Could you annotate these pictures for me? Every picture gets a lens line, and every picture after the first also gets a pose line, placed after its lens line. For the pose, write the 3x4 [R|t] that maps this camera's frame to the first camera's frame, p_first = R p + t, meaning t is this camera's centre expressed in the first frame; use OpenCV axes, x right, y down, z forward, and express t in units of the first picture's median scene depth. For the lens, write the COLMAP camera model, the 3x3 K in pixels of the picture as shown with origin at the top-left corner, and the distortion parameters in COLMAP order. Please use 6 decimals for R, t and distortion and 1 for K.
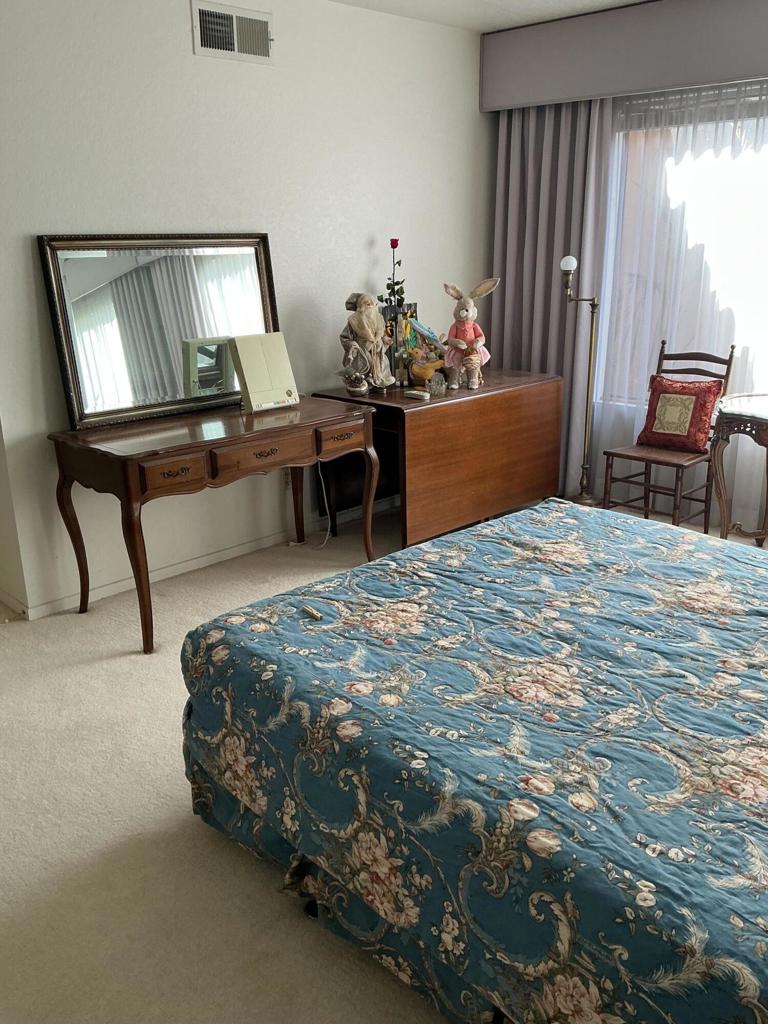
lens RADIAL K [[844.6, 0, 383.4], [0, 844.6, 508.4], [0, 0, 1]] dist [0.109051, -0.207474]
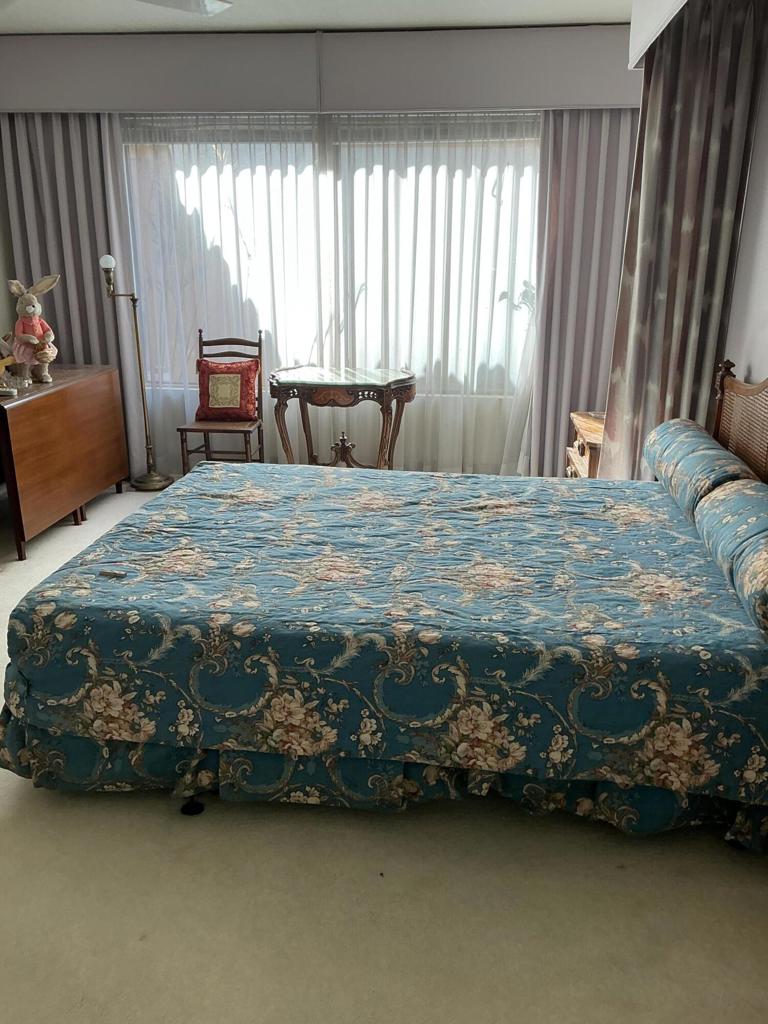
lens RADIAL K [[844.6, 0, 383.4], [0, 844.6, 508.4], [0, 0, 1]] dist [0.109051, -0.207474]
pose [[0.770502, -0.177678, 0.612175, -0.442116], [0.178755, 0.982060, 0.060047, 0.033306], [-0.611861, 0.063163, 0.788439, -0.094725]]
